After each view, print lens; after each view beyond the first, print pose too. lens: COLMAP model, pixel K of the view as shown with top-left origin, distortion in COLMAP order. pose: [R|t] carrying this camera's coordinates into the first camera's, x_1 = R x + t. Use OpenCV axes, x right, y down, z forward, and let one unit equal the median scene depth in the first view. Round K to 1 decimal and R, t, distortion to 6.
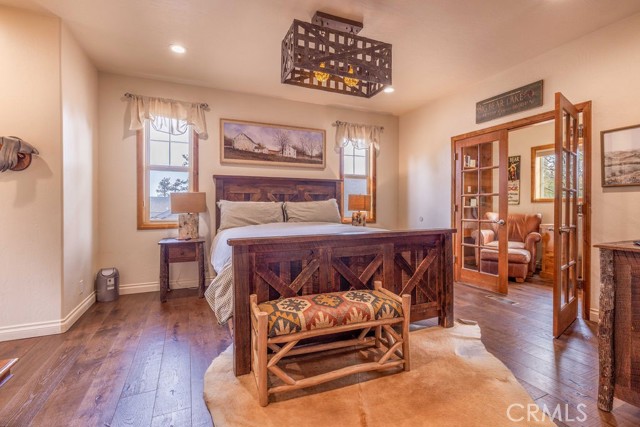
lens RADIAL K [[301.3, 0, 320.4], [0, 301.3, 208.9], [0, 0, 1]] dist [-0.001206, -0.000259]
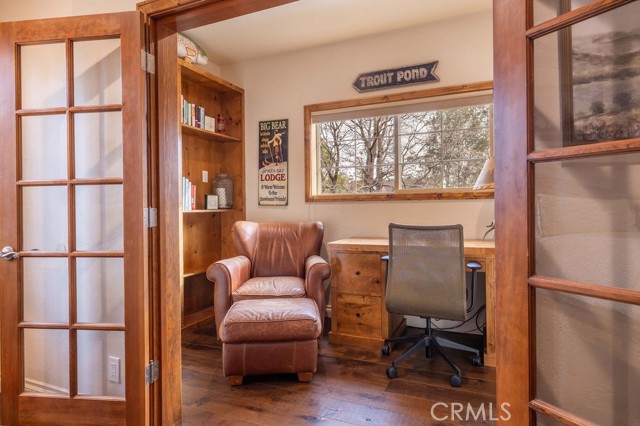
lens RADIAL K [[377.0, 0, 321.0], [0, 377.0, 210.4], [0, 0, 1]] dist [0.007245, 0.000290]
pose [[0.744336, -0.010428, 0.667724, 0.244199], [0.013140, 0.999913, 0.000967, -0.005780], [-0.667677, 0.008054, 0.744408, 0.448480]]
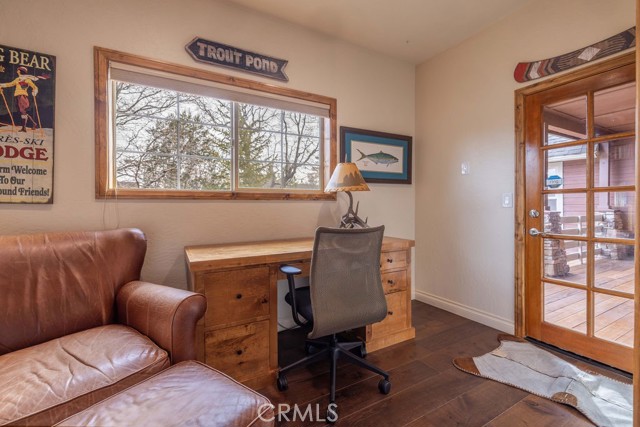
lens RADIAL K [[275.7, 0, 318.3], [0, 275.7, 208.3], [0, 0, 1]] dist [-0.002568, -0.000851]
pose [[-0.095034, -0.005820, 0.995457, 0.346708], [0.009576, 0.999931, 0.006760, -0.009503], [-0.995428, 0.010175, -0.094972, 0.768511]]
